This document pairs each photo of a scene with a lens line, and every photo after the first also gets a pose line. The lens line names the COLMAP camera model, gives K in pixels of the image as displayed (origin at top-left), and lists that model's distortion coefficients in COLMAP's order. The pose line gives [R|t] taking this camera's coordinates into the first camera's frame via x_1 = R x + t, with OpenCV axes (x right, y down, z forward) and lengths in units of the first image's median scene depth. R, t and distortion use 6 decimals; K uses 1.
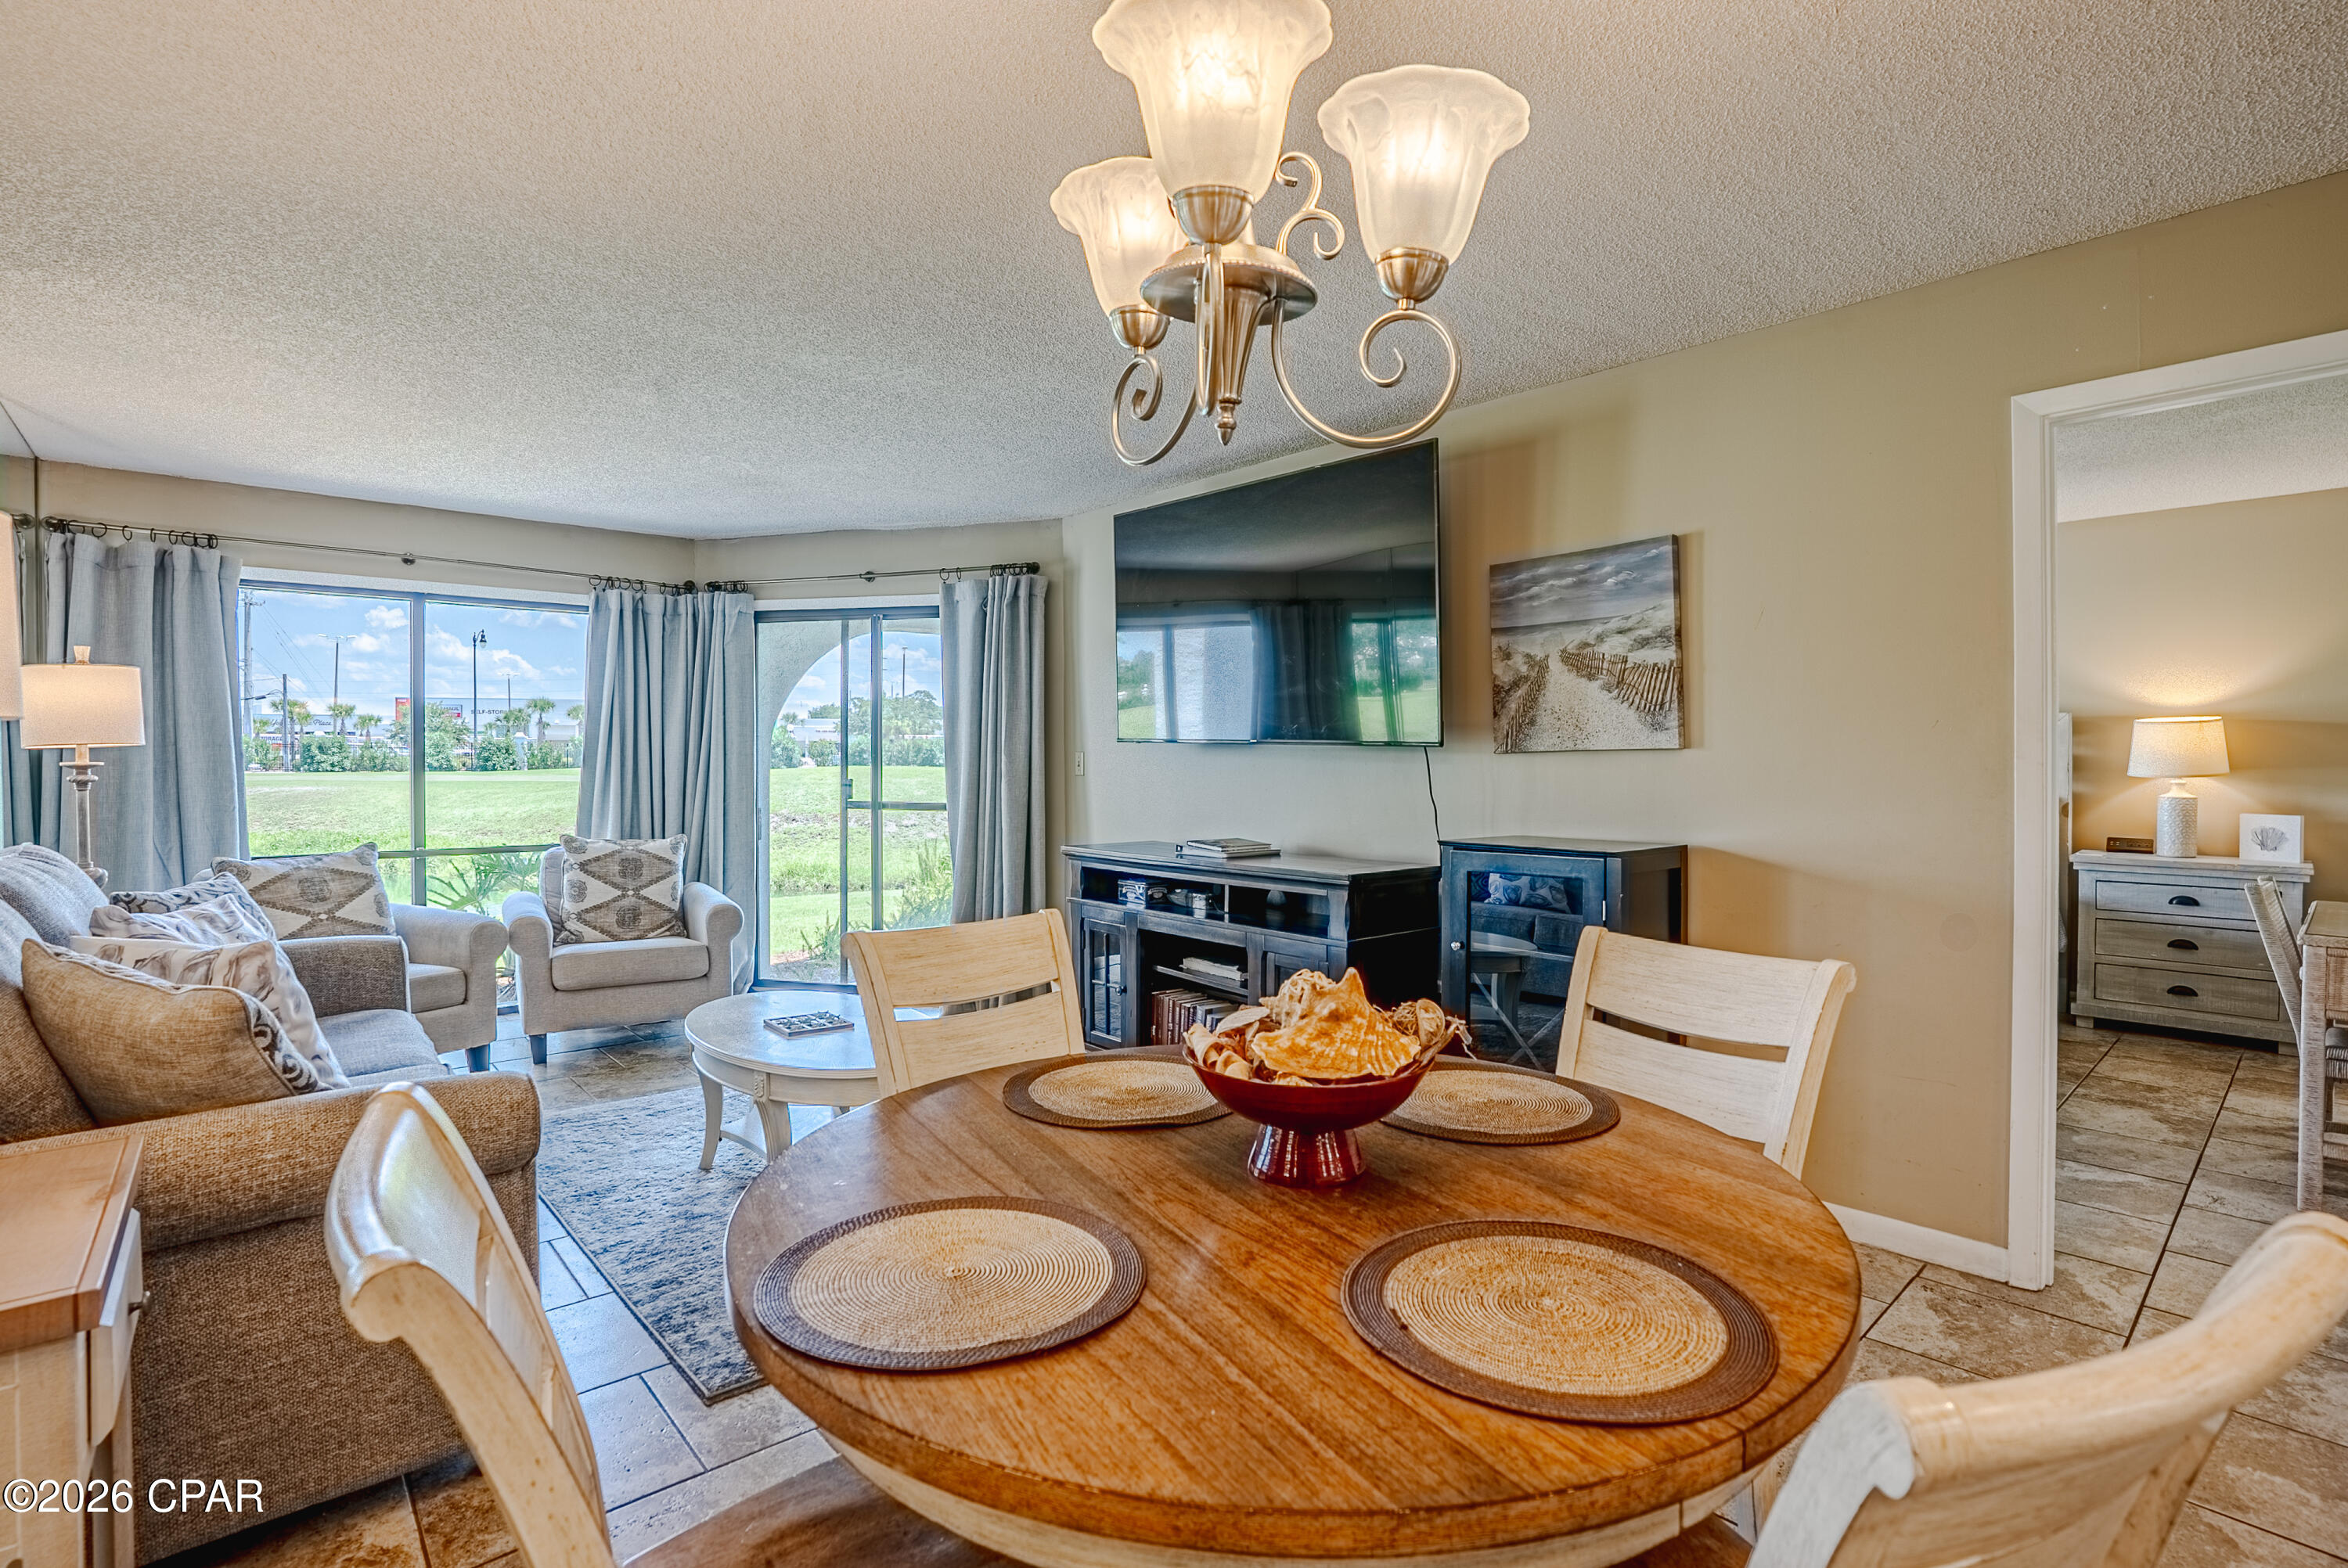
lens RADIAL K [[1095.8, 0, 1185.9], [0, 1095.8, 777.5], [0, 0, 1]] dist [-0.074286, 0.027654]
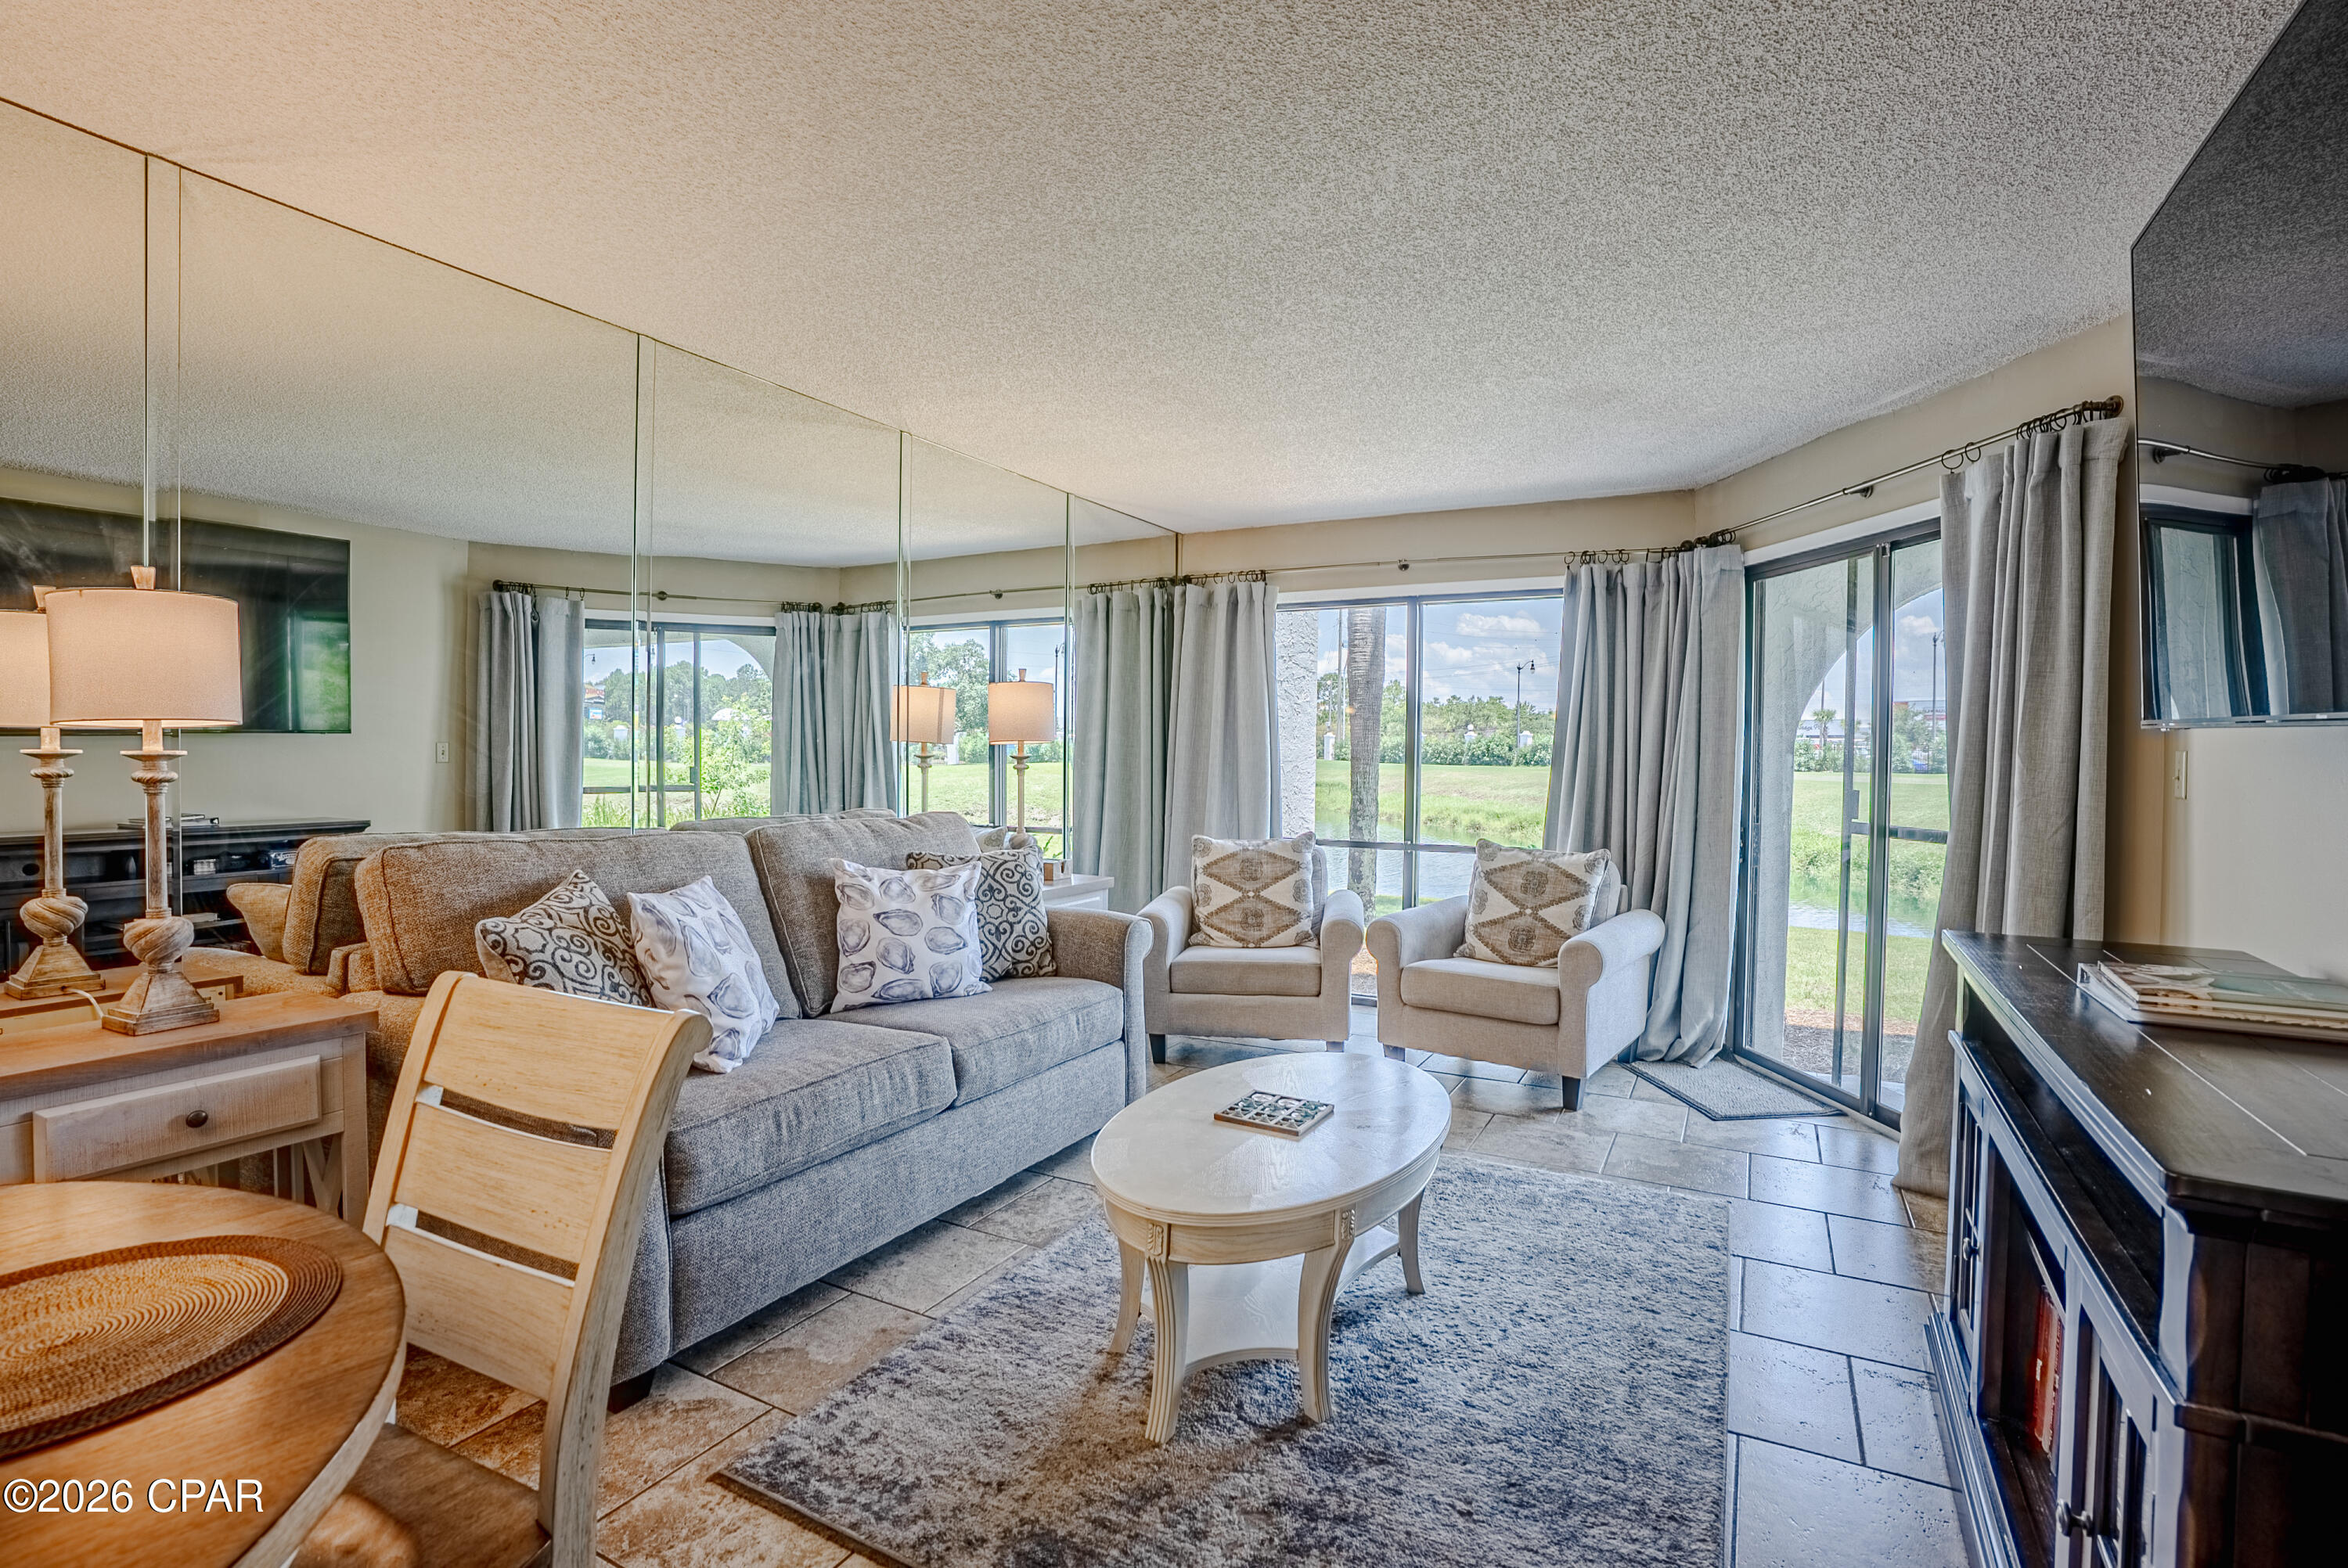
lens RADIAL K [[1095.8, 0, 1185.9], [0, 1095.8, 777.5], [0, 0, 1]] dist [-0.074286, 0.027654]
pose [[0.342933, 0.023197, -0.939073, 0.198564], [-0.025159, 0.999563, 0.015503, -0.007206], [0.939023, 0.018309, 0.343367, 0.410383]]
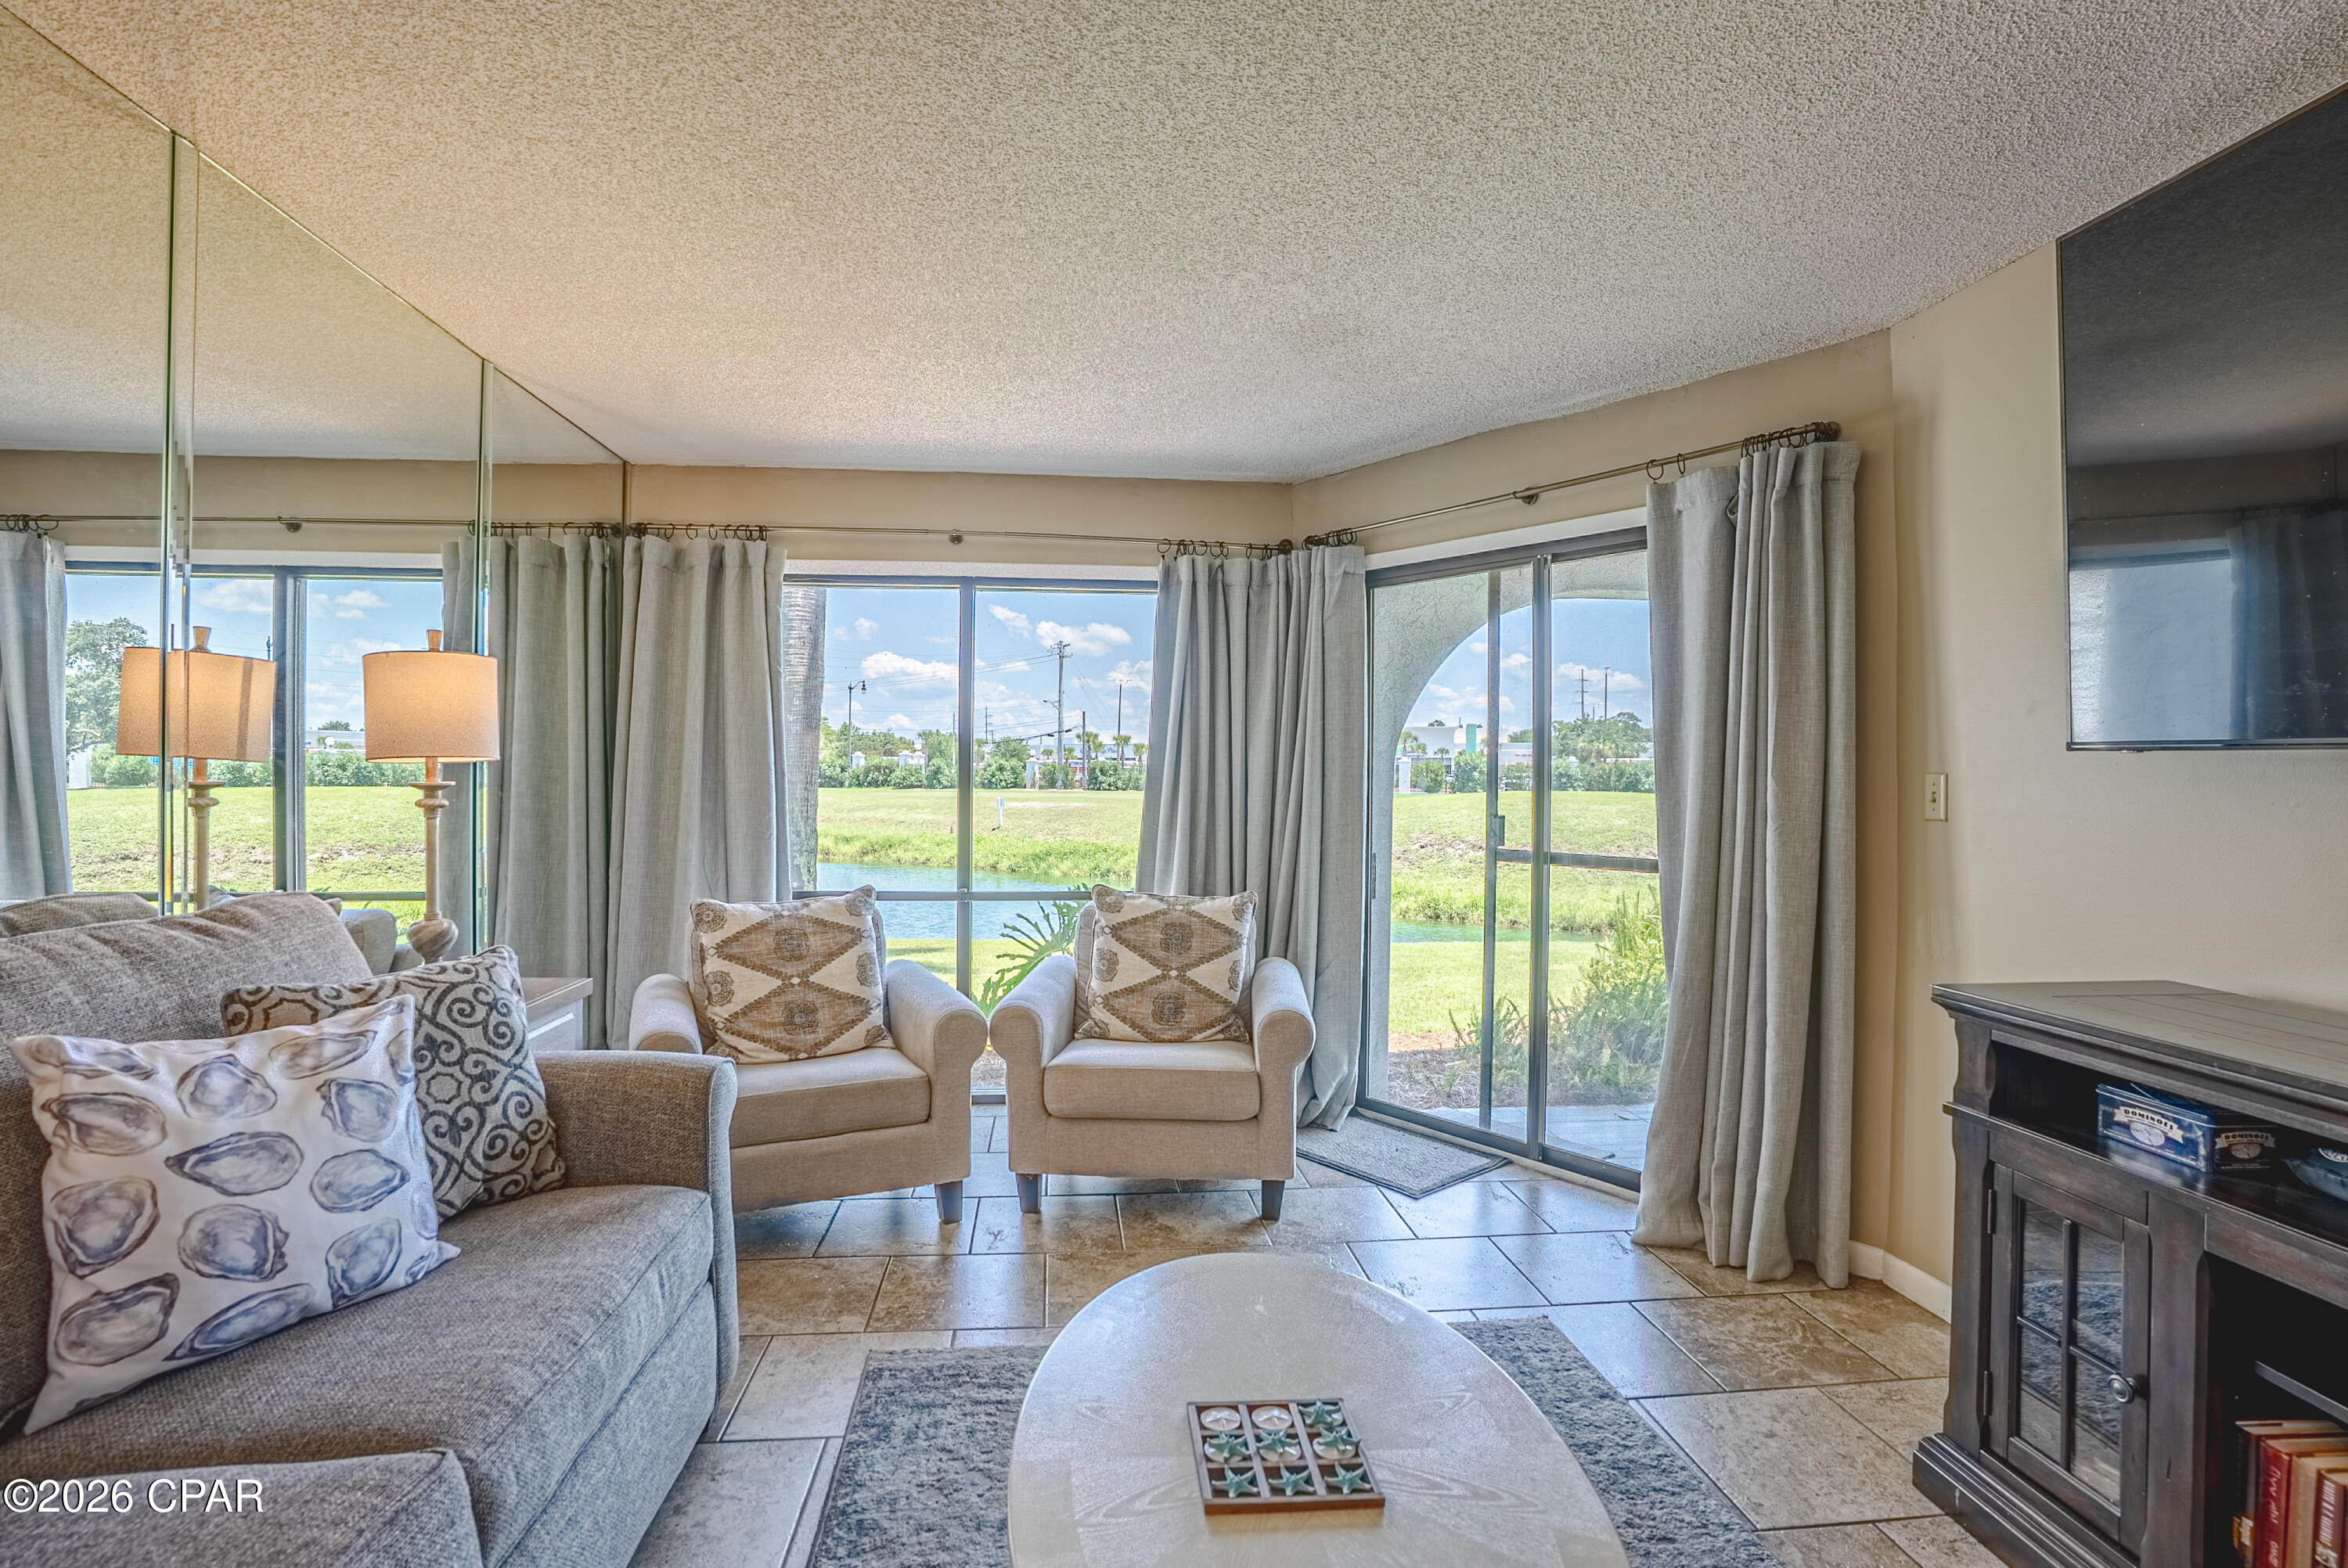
lens RADIAL K [[1104.8, 0, 1169.6], [0, 1104.8, 781.3], [0, 0, 1]] dist [-0.074132, 0.030223]
pose [[0.806267, 0.005485, -0.591526, -0.089572], [-0.016414, 0.999779, -0.013102, -0.007589], [0.591324, 0.020273, 0.806179, 0.393227]]
